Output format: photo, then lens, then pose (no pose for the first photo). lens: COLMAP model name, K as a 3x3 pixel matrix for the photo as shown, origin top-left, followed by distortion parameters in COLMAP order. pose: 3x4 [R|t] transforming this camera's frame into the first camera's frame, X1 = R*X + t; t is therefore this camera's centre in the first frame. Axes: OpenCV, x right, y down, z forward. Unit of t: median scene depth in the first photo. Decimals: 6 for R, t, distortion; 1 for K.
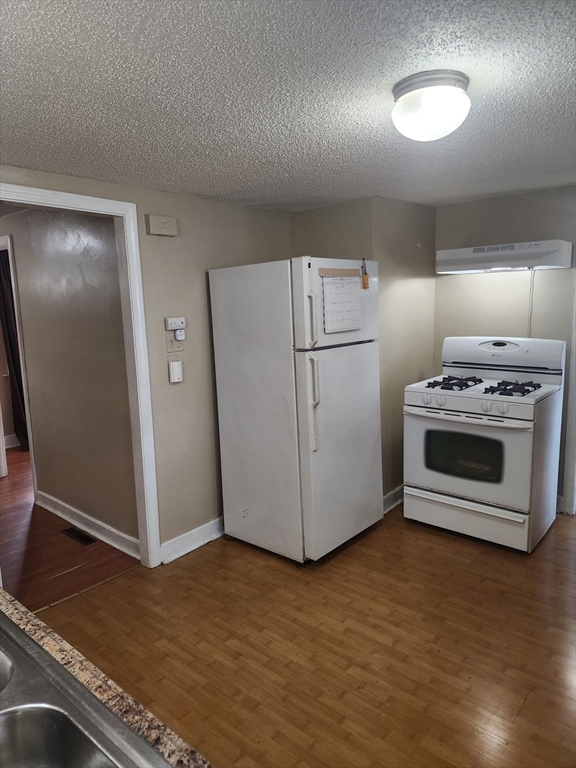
lens RADIAL K [[518.3, 0, 287.1], [0, 518.3, 385.6], [0, 0, 1]] dist [0.037128, -0.020370]
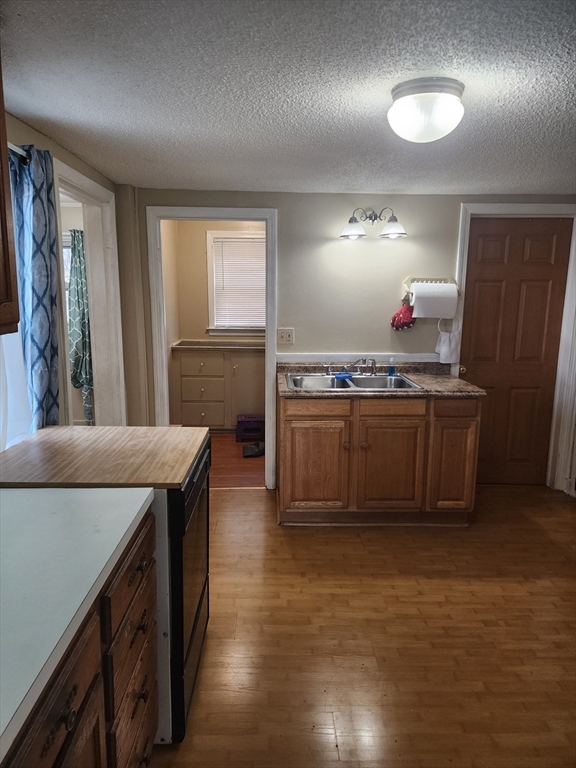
lens RADIAL K [[518.3, 0, 287.5], [0, 518.3, 383.2], [0, 0, 1]] dist [0.037128, -0.020370]
pose [[-0.735752, 0.142107, -0.662174, 0.811511], [-0.102820, 0.942966, 0.316612, -0.205421], [0.669400, 0.301033, -0.679178, 1.088758]]
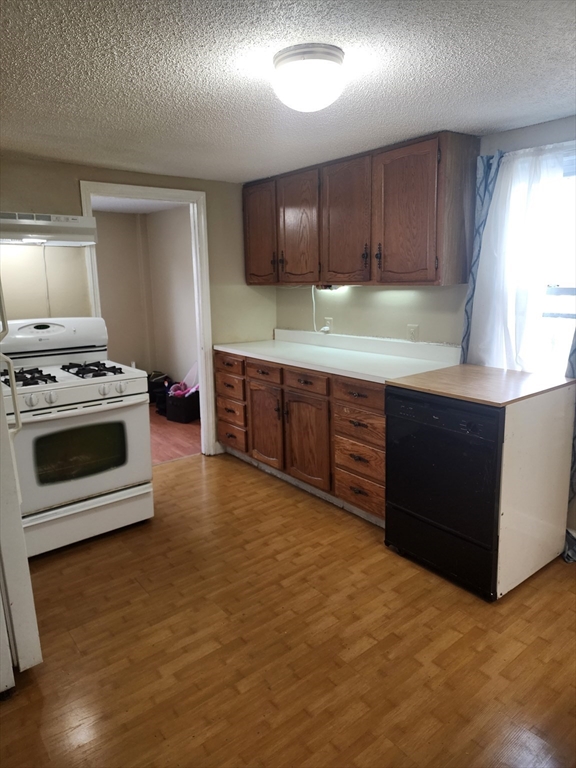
lens RADIAL K [[518.3, 0, 286.3], [0, 518.3, 380.3], [0, 0, 1]] dist [0.037128, -0.020370]
pose [[0.182250, -0.178522, 0.966910, -0.549093], [0.168908, 0.974445, 0.148076, -0.072042], [-0.968636, 0.136332, 0.207746, 0.586635]]
